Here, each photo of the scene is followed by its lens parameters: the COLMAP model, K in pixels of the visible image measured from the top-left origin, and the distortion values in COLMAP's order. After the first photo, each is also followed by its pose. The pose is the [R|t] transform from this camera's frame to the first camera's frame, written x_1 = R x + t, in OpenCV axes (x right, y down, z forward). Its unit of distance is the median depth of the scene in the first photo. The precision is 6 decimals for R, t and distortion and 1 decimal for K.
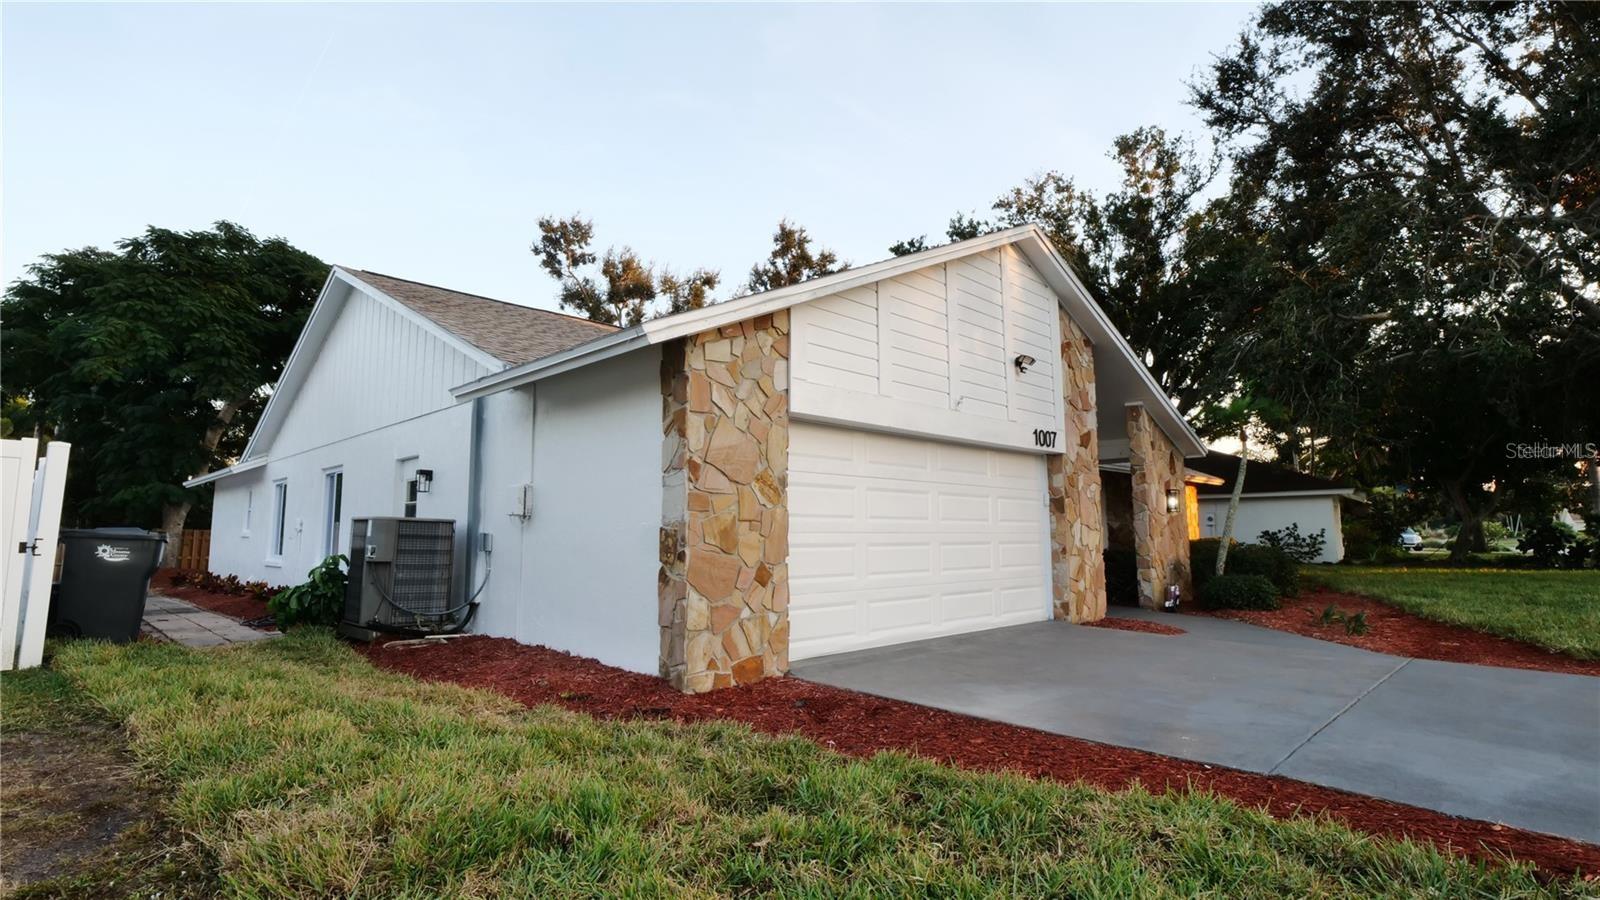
lens RADIAL K [[784.9, 0, 792.4], [0, 784.9, 445.0], [0, 0, 1]] dist [-0.002521, -0.001610]
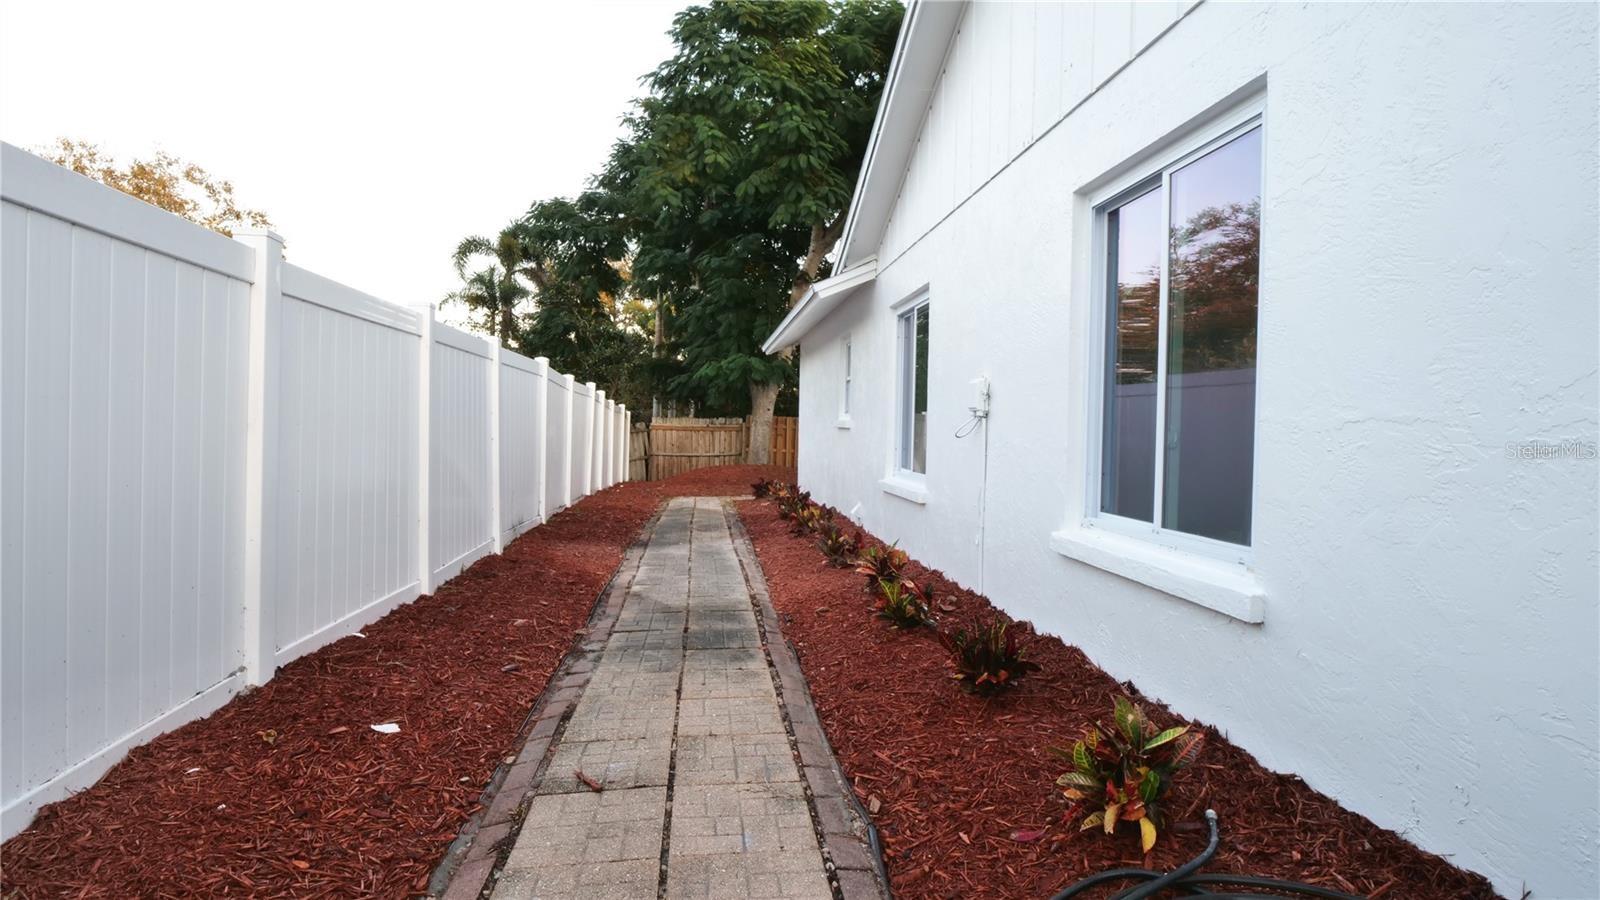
lens RADIAL K [[784.9, 0, 792.4], [0, 784.9, 445.0], [0, 0, 1]] dist [-0.002521, -0.001610]
pose [[0.791828, 0.032489, -0.609880, -0.317849], [0.050391, 0.991704, 0.118253, 0.050547], [0.608662, -0.124368, 0.783622, 0.443111]]
